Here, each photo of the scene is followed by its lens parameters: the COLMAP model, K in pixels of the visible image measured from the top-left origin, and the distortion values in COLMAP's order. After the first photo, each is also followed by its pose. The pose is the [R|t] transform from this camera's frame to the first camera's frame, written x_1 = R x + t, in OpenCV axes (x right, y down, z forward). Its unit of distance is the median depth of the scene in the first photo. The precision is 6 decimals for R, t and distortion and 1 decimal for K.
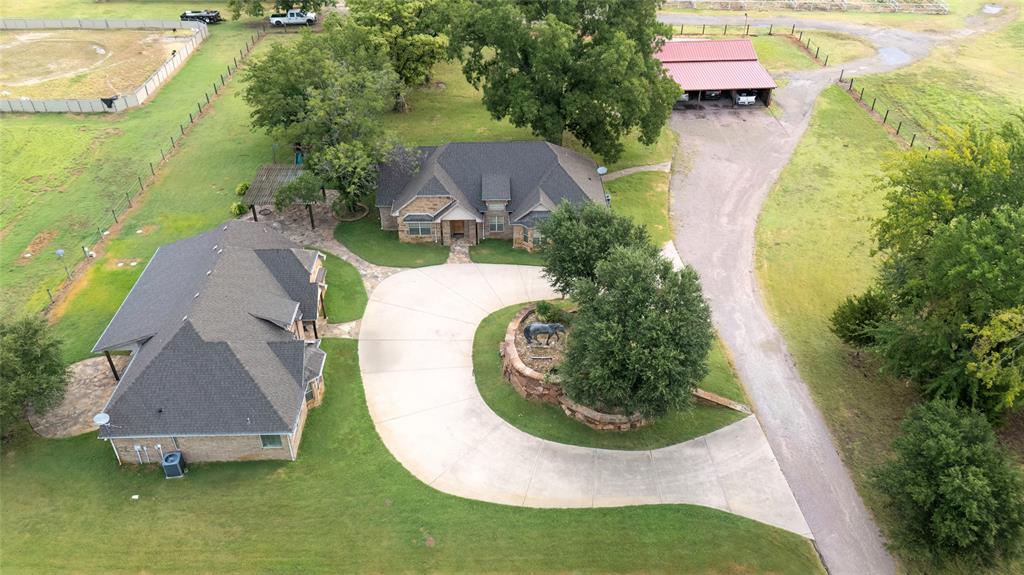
lens RADIAL K [[751.2, 0, 510.8], [0, 751.2, 287.4], [0, 0, 1]] dist [0.011437, -0.002504]
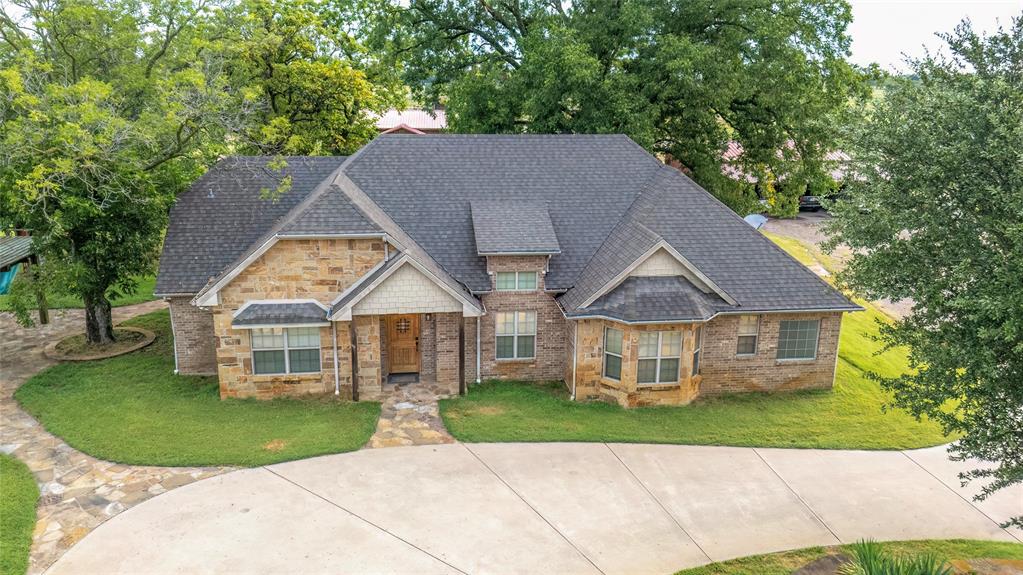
lens RADIAL K [[750.4, 0, 513.4], [0, 750.4, 289.0], [0, 0, 1]] dist [0.011437, -0.002504]
pose [[0.991930, -0.014864, 0.125909, -0.064503], [0.057854, 0.936743, -0.345203, 0.015113], [-0.112814, 0.349702, 0.930044, 0.683528]]
